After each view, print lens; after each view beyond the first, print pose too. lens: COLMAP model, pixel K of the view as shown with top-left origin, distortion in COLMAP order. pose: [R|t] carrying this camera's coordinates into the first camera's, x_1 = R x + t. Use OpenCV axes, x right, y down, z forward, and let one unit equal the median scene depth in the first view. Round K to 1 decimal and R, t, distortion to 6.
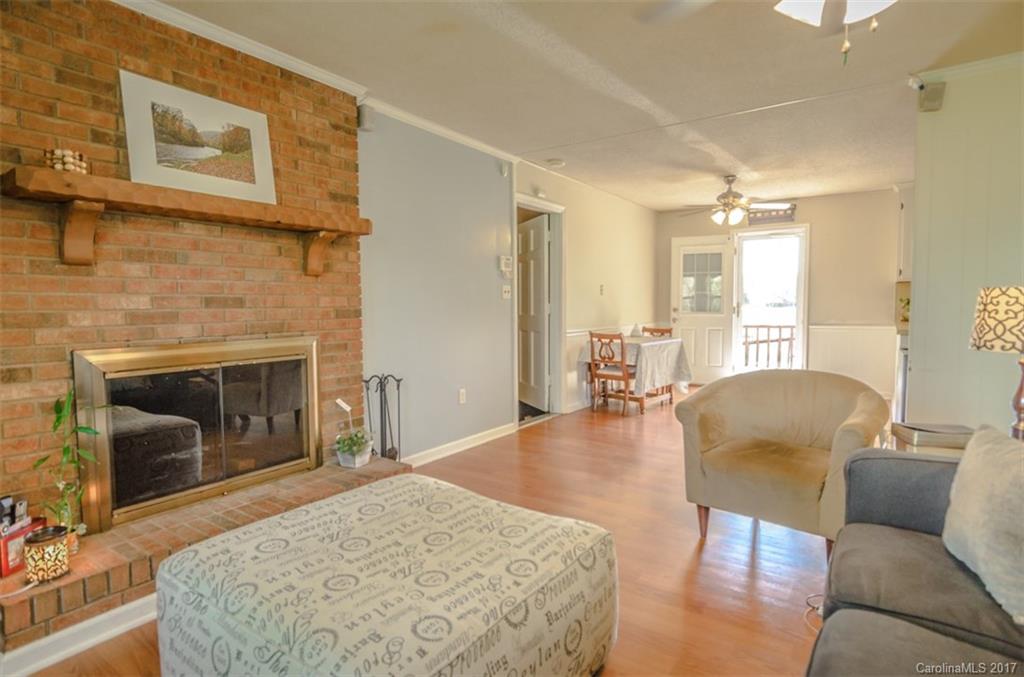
lens RADIAL K [[569.3, 0, 512.0], [0, 569.3, 338.5], [0, 0, 1]] dist [0.019450, -0.002188]
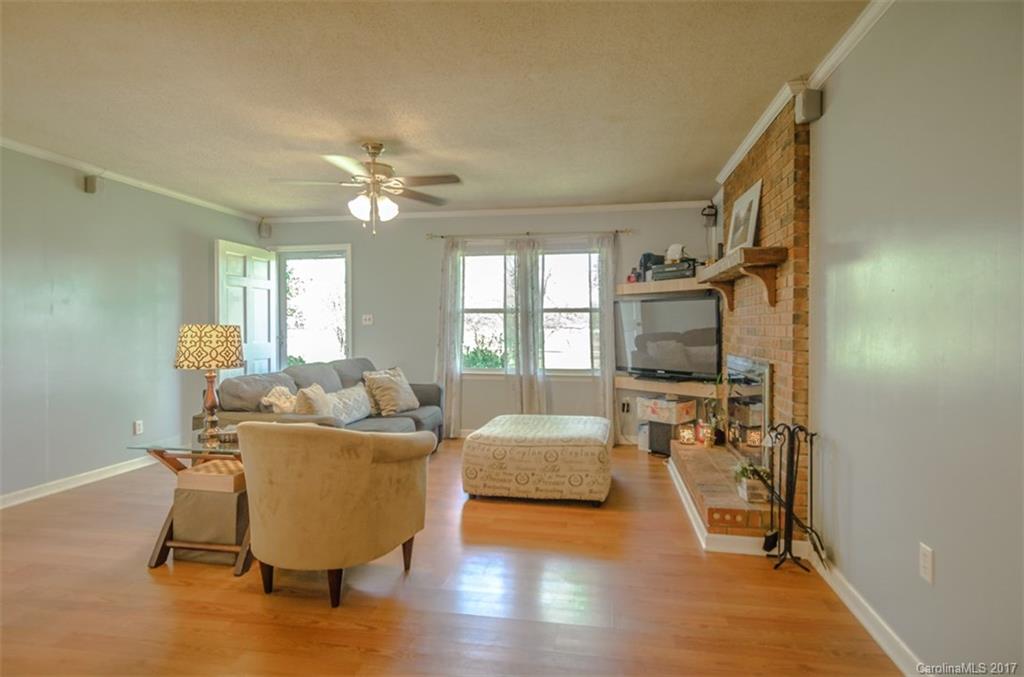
lens RADIAL K [[536.6, 0, 510.0], [0, 536.6, 332.2], [0, 0, 1]] dist [0.021883, -0.026891]
pose [[-0.918885, 0.008023, -0.394444, 0.445677], [-0.020466, 0.997478, 0.067965, -0.110978], [0.393994, 0.070525, -0.916403, 1.587445]]
